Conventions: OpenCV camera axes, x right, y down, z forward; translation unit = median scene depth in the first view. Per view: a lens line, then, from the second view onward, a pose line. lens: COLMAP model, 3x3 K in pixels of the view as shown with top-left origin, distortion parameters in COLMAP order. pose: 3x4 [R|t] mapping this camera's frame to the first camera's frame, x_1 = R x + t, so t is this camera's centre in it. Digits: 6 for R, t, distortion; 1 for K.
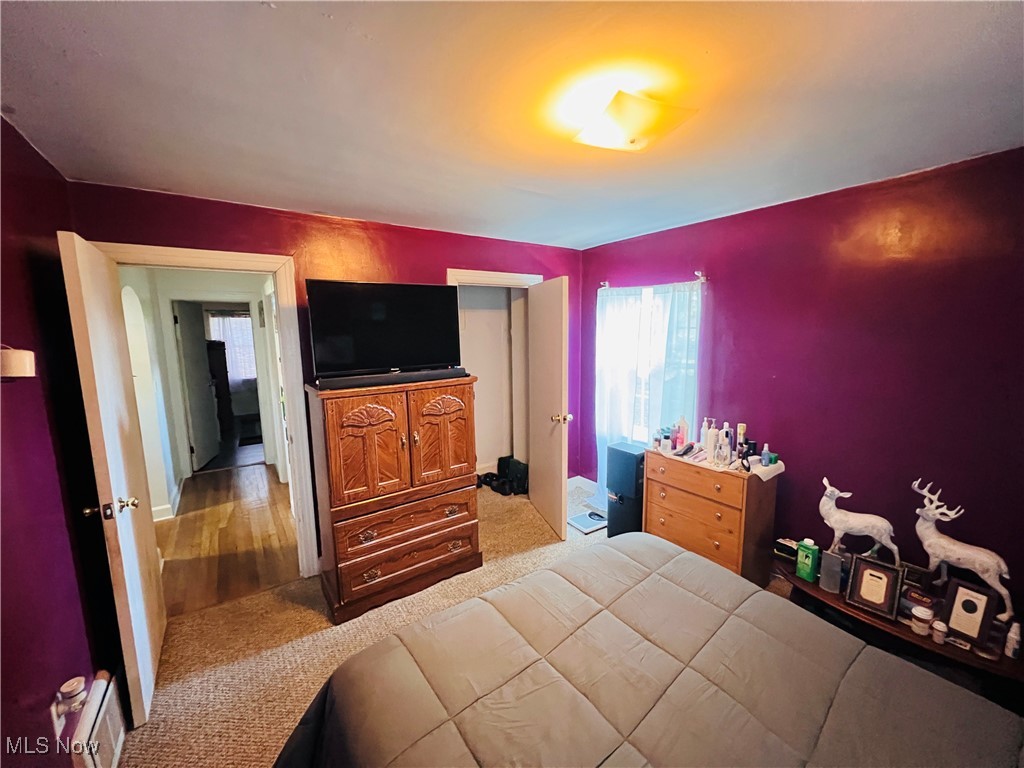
lens RADIAL K [[408.6, 0, 511.3], [0, 408.6, 387.4], [0, 0, 1]] dist [-0.000169, 0.000430]
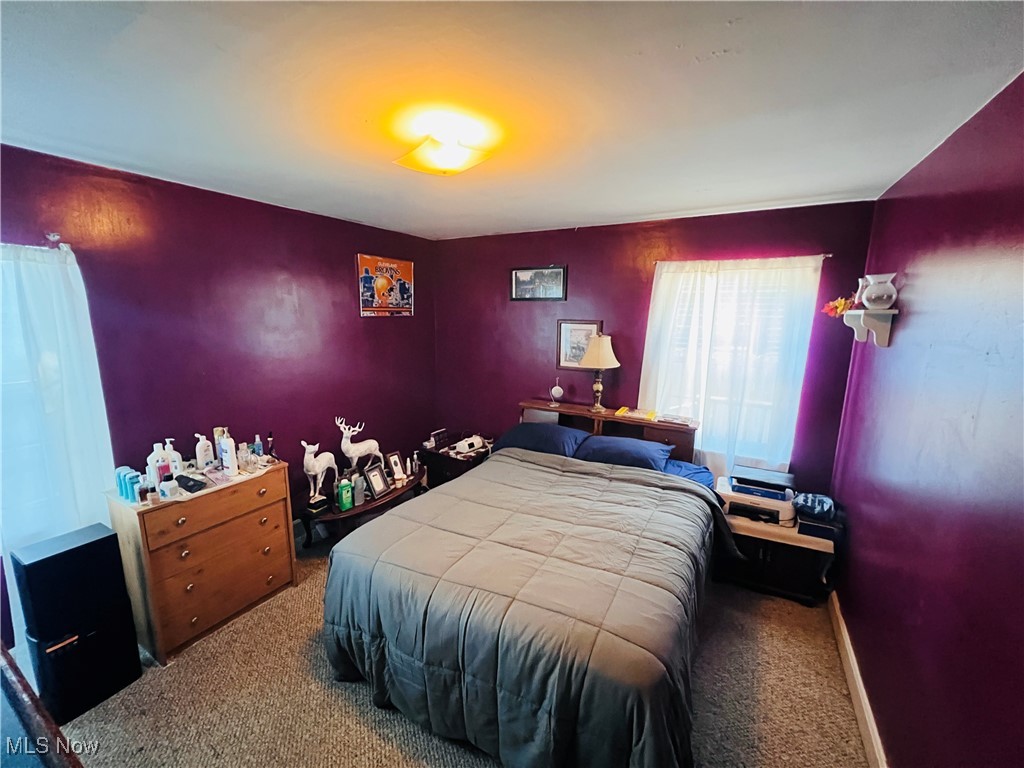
lens RADIAL K [[408.6, 0, 510.5], [0, 408.6, 384.2], [0, 0, 1]] dist [-0.000169, 0.000430]
pose [[-0.421491, -0.150940, 0.894182, -0.633239], [0.123805, 0.967239, 0.221631, -0.155598], [-0.898342, 0.204120, -0.388996, 0.940162]]
